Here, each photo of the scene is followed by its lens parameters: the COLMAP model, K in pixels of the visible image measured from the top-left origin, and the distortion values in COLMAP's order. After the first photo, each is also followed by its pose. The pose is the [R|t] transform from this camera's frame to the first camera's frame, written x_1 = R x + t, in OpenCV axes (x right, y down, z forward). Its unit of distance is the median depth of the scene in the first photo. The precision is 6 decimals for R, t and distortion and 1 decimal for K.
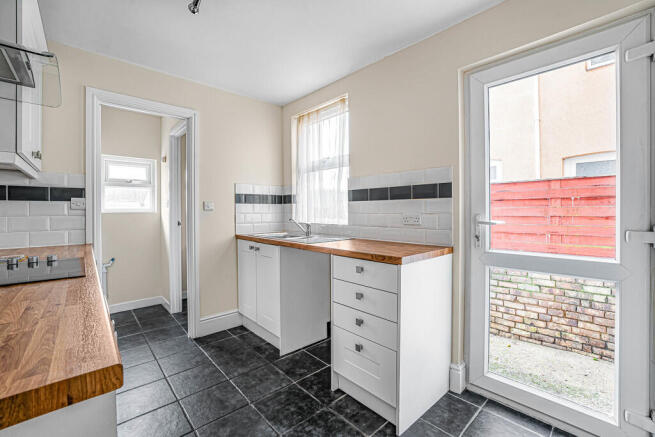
lens RADIAL K [[286.2, 0, 328.0], [0, 286.2, 214.4], [0, 0, 1]] dist [-0.027197, 0.005960]
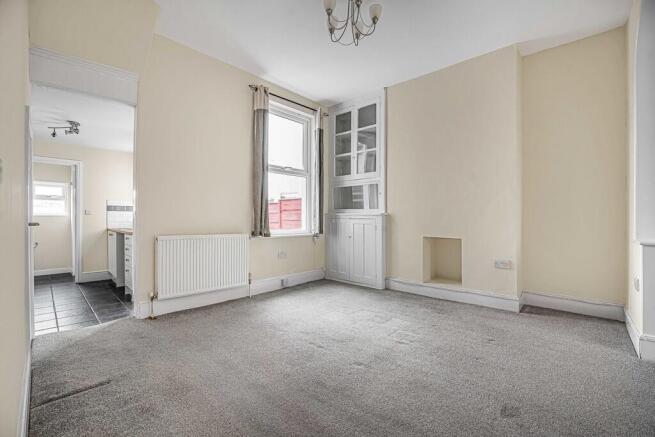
lens RADIAL K [[286.2, 0, 336.9], [0, 286.2, 220.3], [0, 0, 1]] dist [-0.027197, 0.005960]
pose [[0.996108, 0.011082, 0.087437, 0.945532], [-0.010437, 0.999915, -0.007837, 0.019495], [-0.087517, 0.006894, 0.996139, -0.882164]]
